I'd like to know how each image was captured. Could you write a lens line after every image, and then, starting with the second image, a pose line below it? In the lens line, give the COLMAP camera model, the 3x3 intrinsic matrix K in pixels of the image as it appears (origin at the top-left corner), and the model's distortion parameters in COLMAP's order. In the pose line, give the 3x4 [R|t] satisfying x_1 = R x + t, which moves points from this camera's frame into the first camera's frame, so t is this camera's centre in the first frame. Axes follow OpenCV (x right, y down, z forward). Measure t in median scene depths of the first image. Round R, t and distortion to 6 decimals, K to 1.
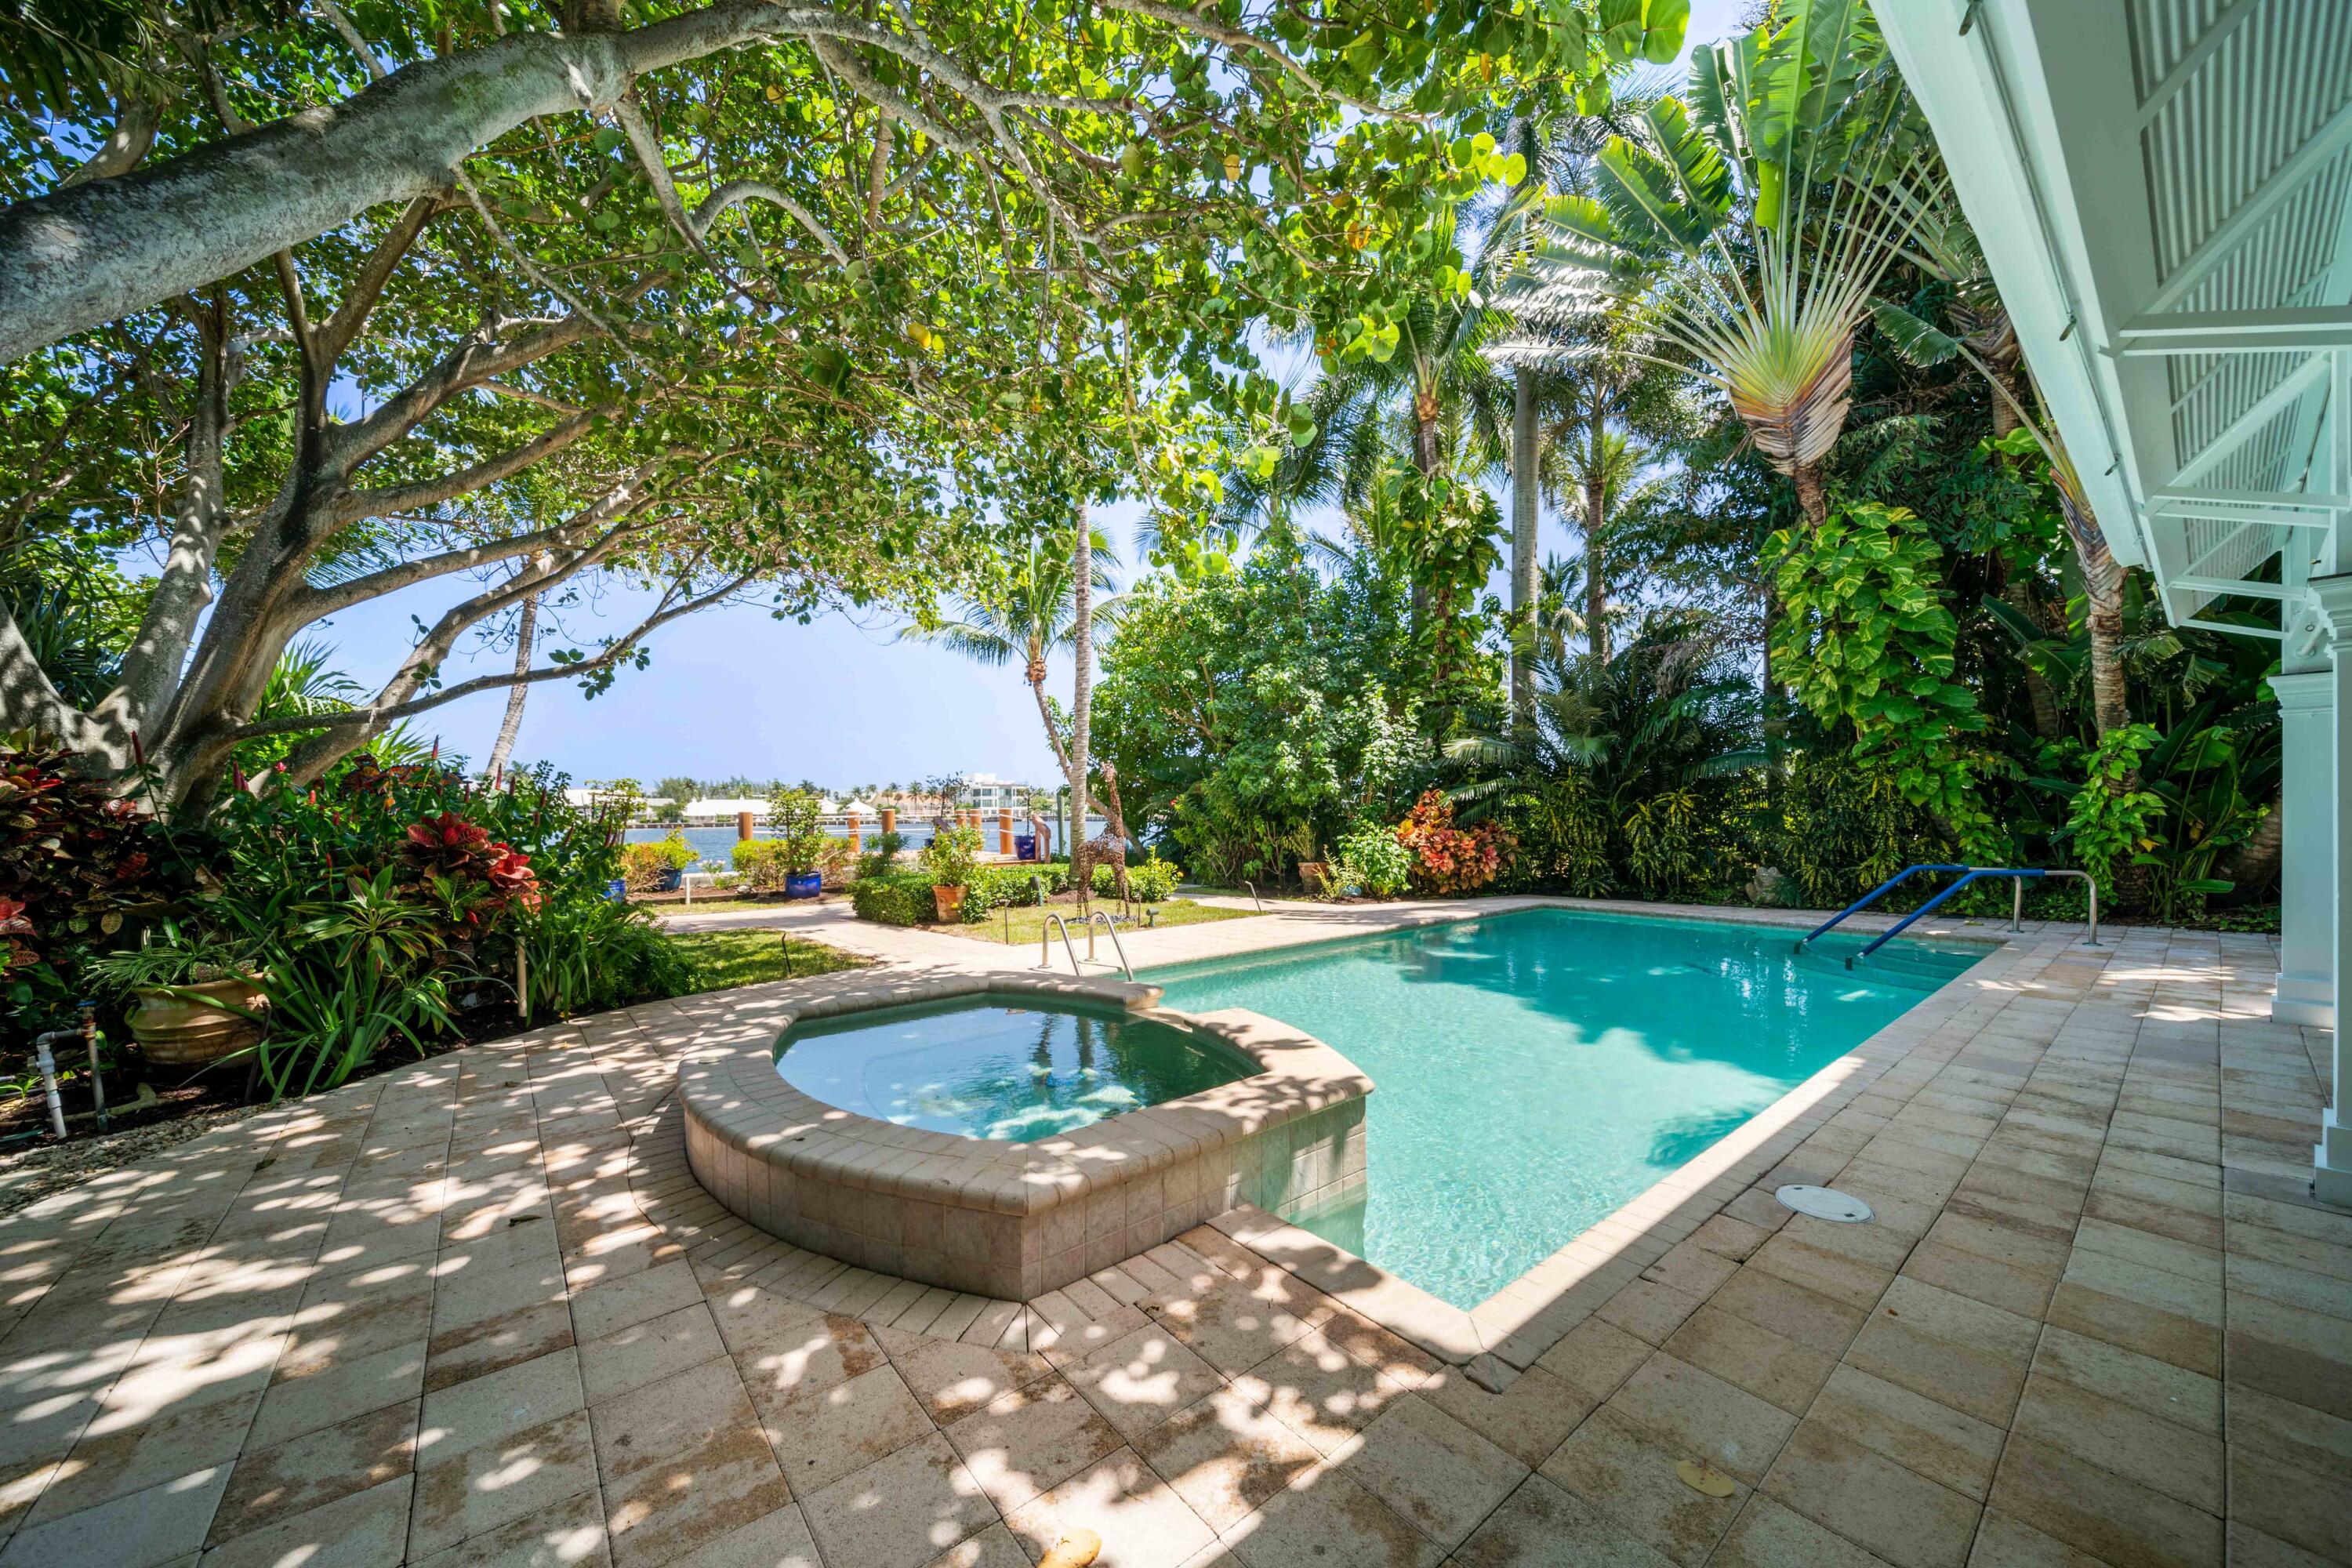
lens RADIAL K [[846.1, 0, 1179.6], [0, 846.1, 805.9], [0, 0, 1]] dist [-0.001973, -0.000190]
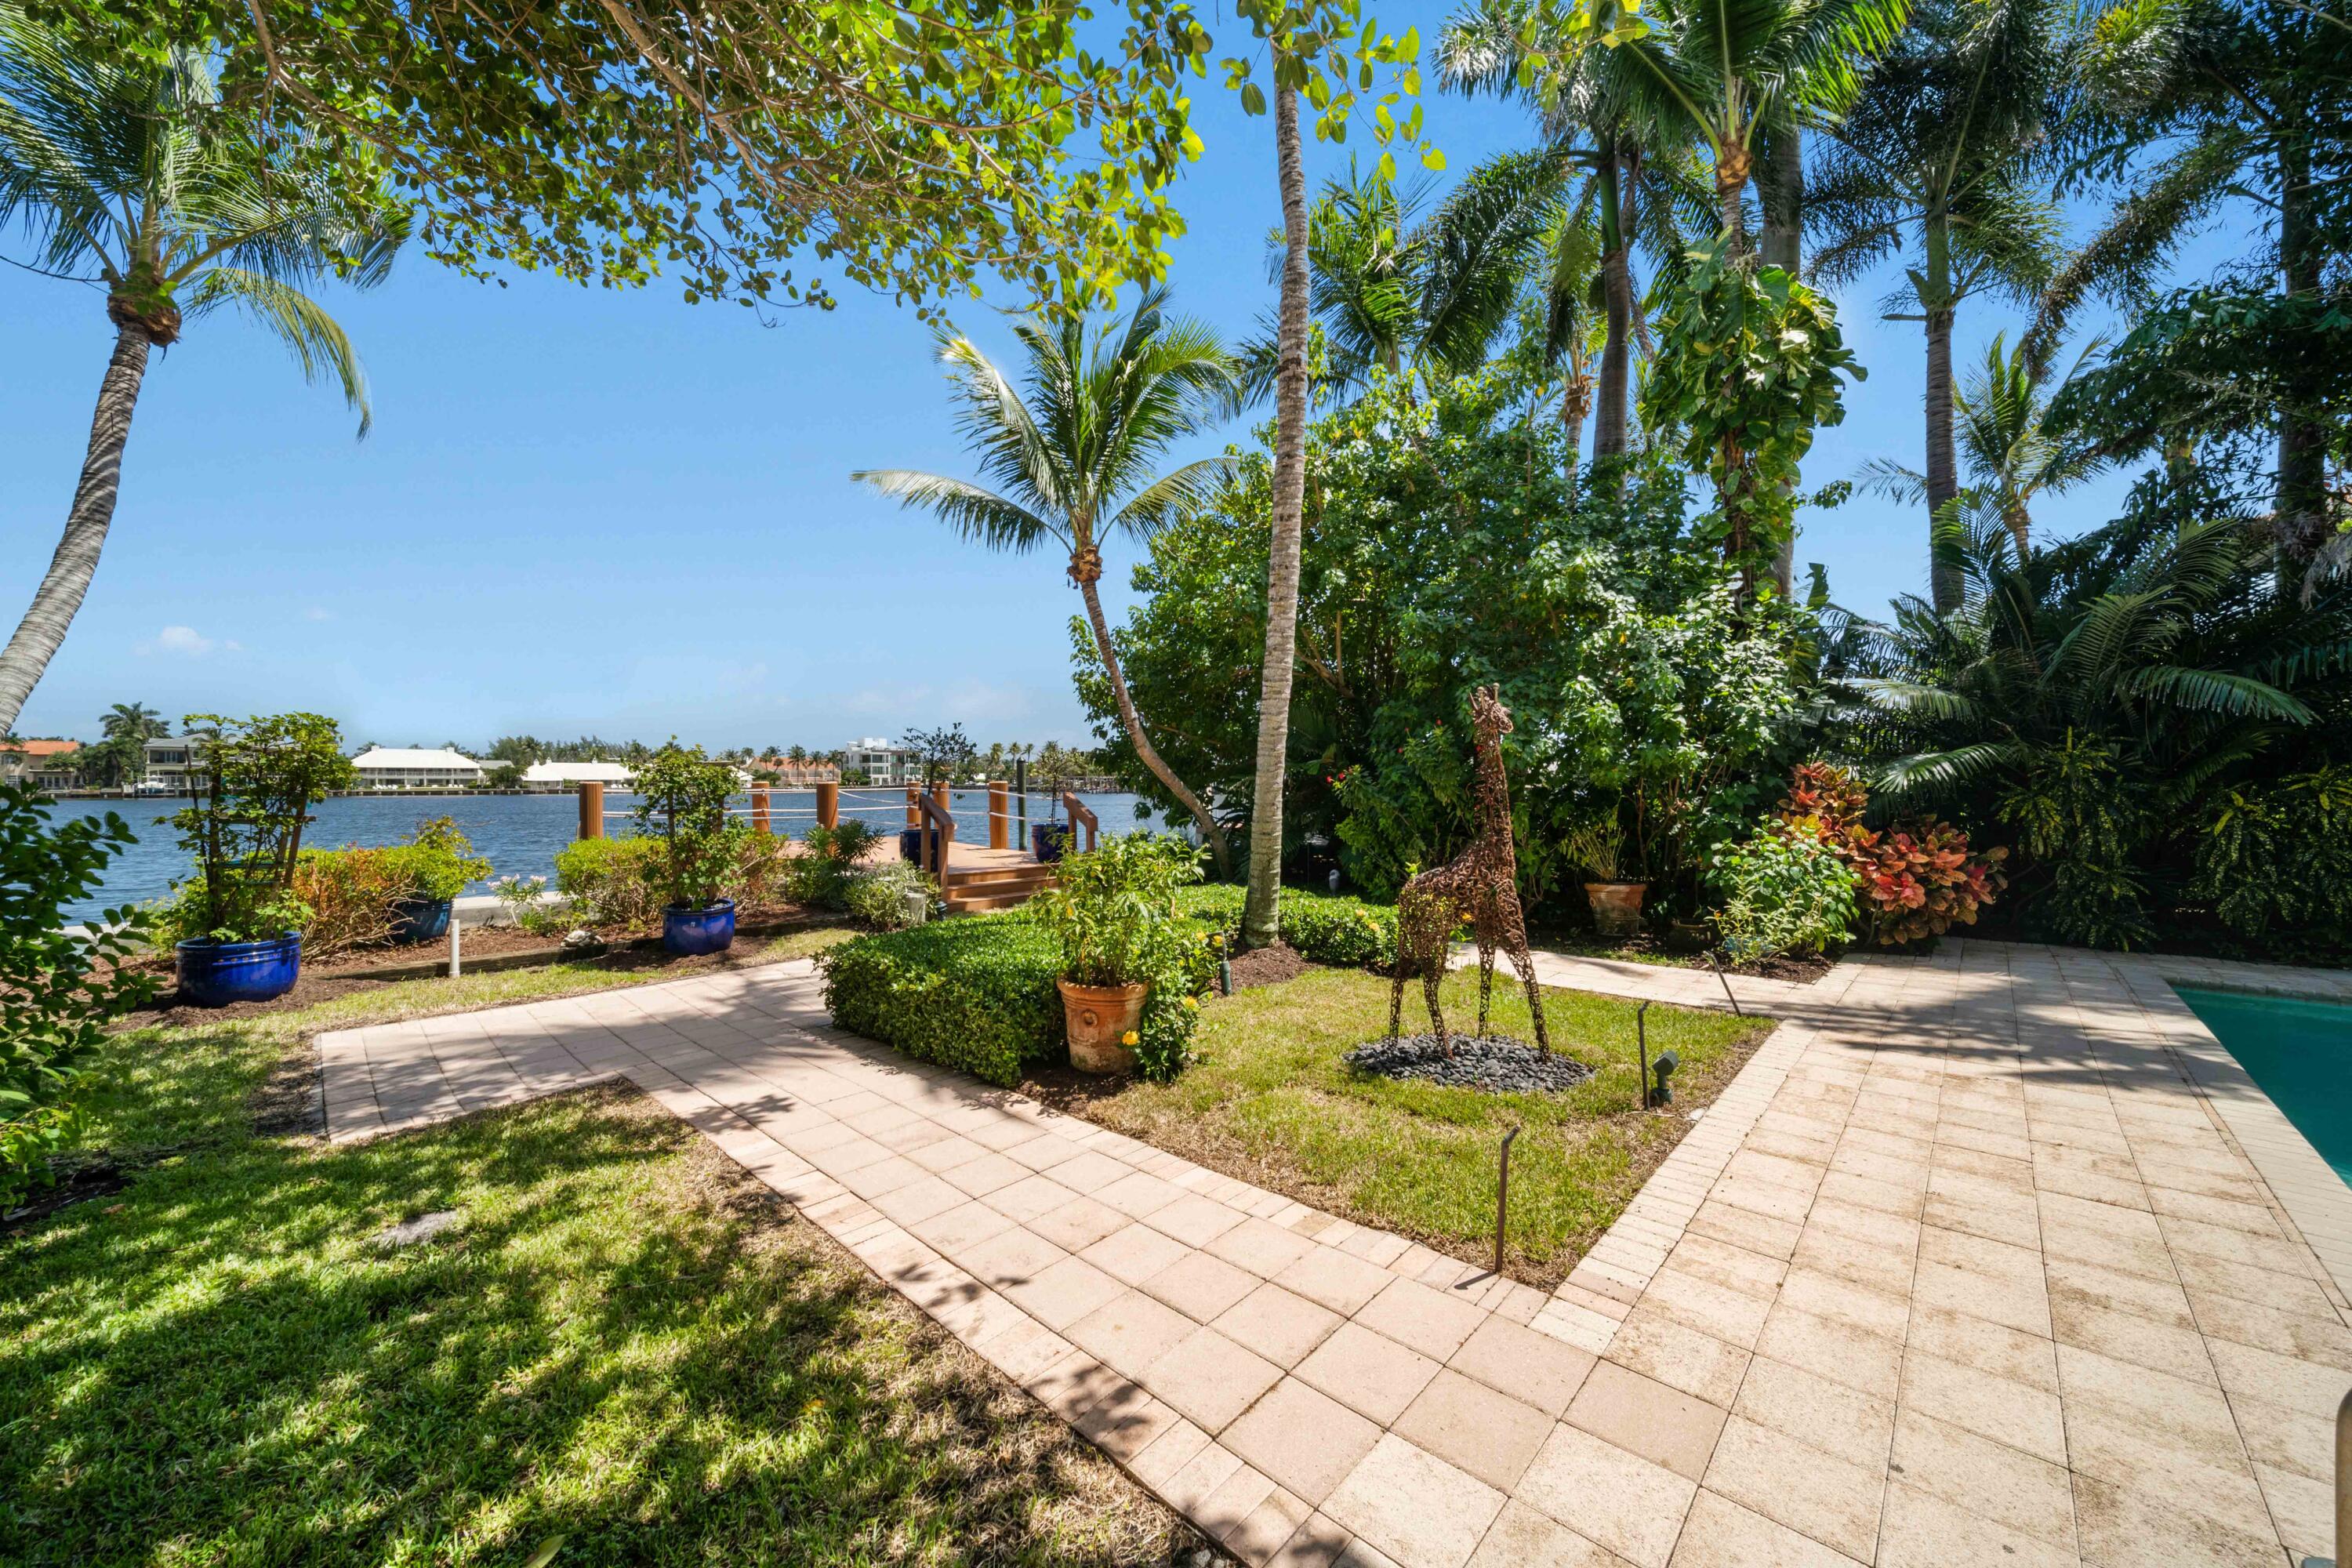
lens RADIAL K [[846.1, 0, 1164.0], [0, 846.1, 777.3], [0, 0, 1]] dist [-0.001973, -0.000190]
pose [[0.993489, 0.011065, 0.113390, -0.217737], [-0.011281, 0.999936, 0.001268, -0.003739], [-0.113368, -0.002539, 0.993550, 0.442838]]
